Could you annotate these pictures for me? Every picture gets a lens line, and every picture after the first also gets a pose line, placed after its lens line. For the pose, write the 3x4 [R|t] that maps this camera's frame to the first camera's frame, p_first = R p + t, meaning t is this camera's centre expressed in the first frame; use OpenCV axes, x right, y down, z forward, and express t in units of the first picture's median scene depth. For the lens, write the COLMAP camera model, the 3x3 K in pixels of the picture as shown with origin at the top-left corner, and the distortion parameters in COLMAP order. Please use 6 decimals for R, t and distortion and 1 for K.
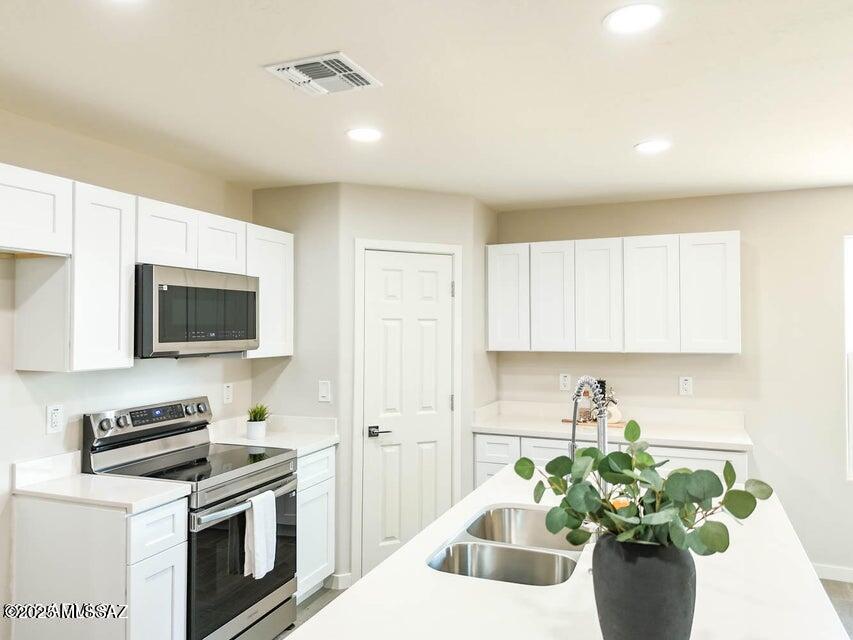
lens RADIAL K [[638.9, 0, 426.5], [0, 638.9, 320.0], [0, 0, 1]] dist [0.094607, -0.091222]
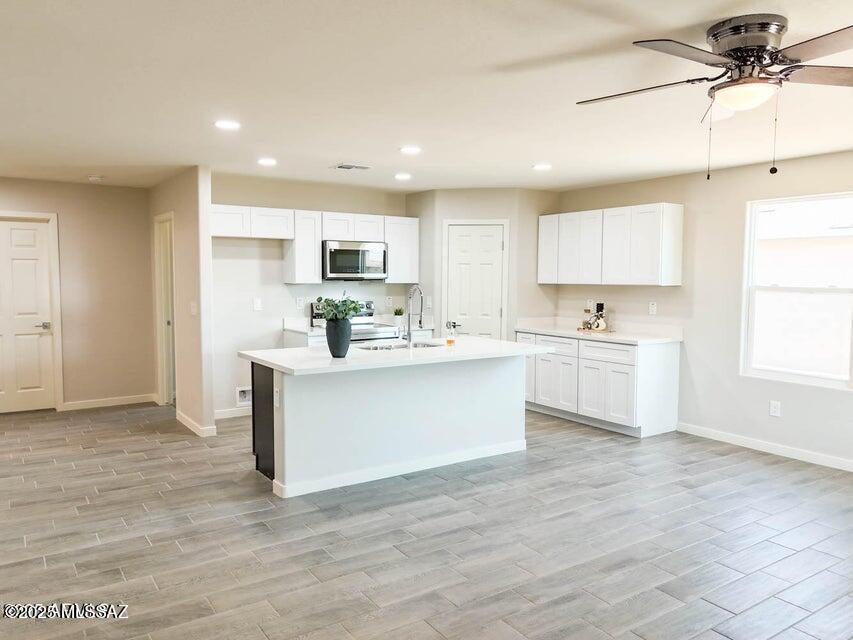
lens RADIAL K [[638.9, 0, 426.5], [0, 638.9, 320.0], [0, 0, 1]] dist [0.094607, -0.091222]
pose [[0.825272, 0.046137, -0.562848, 0.887728], [-0.000194, 0.996680, 0.081413, 0.010210], [0.564736, -0.067079, 0.822541, -0.550553]]
